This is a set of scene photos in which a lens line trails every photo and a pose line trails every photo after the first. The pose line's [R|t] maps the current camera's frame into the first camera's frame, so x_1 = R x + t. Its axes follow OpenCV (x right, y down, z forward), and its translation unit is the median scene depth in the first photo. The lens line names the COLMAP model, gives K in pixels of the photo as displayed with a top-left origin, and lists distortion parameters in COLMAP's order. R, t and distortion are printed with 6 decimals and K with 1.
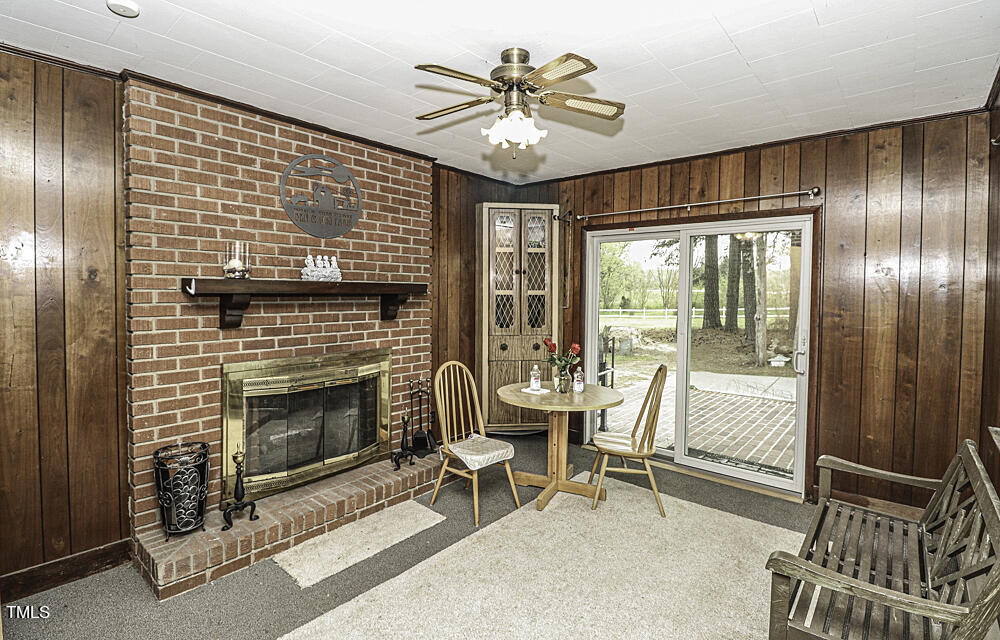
lens RADIAL K [[471.6, 0, 509.1], [0, 471.6, 306.5], [0, 0, 1]] dist [0.004619, -0.015638]
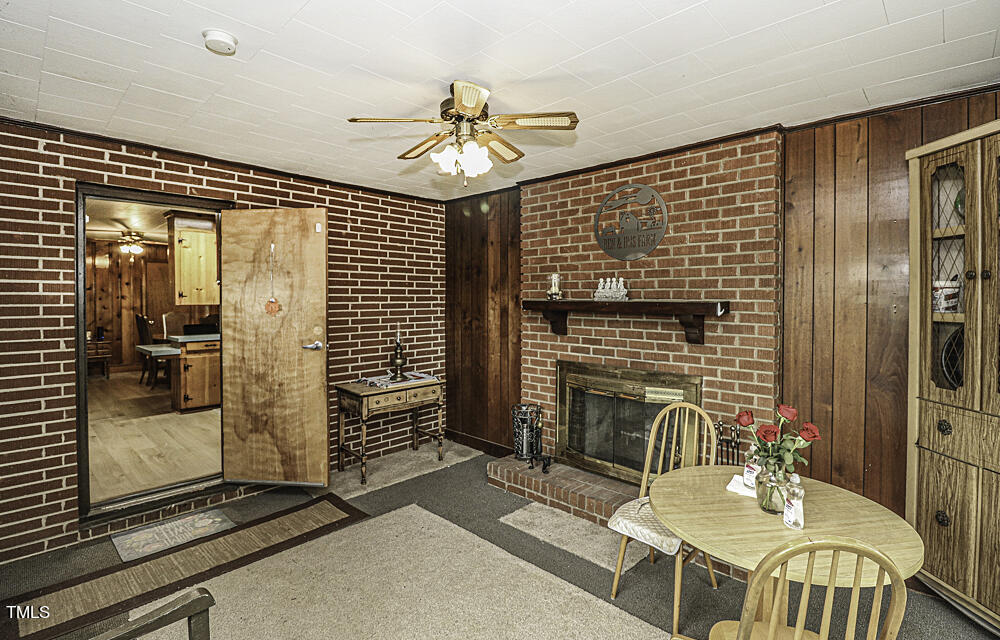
lens RADIAL K [[471.6, 0, 509.1], [0, 471.6, 306.5], [0, 0, 1]] dist [0.004619, -0.015638]
pose [[-0.051677, 0.016532, -0.998527, 0.686576], [-0.029006, 0.999416, 0.018048, -0.049814], [0.998243, 0.029896, -0.051167, 0.765075]]
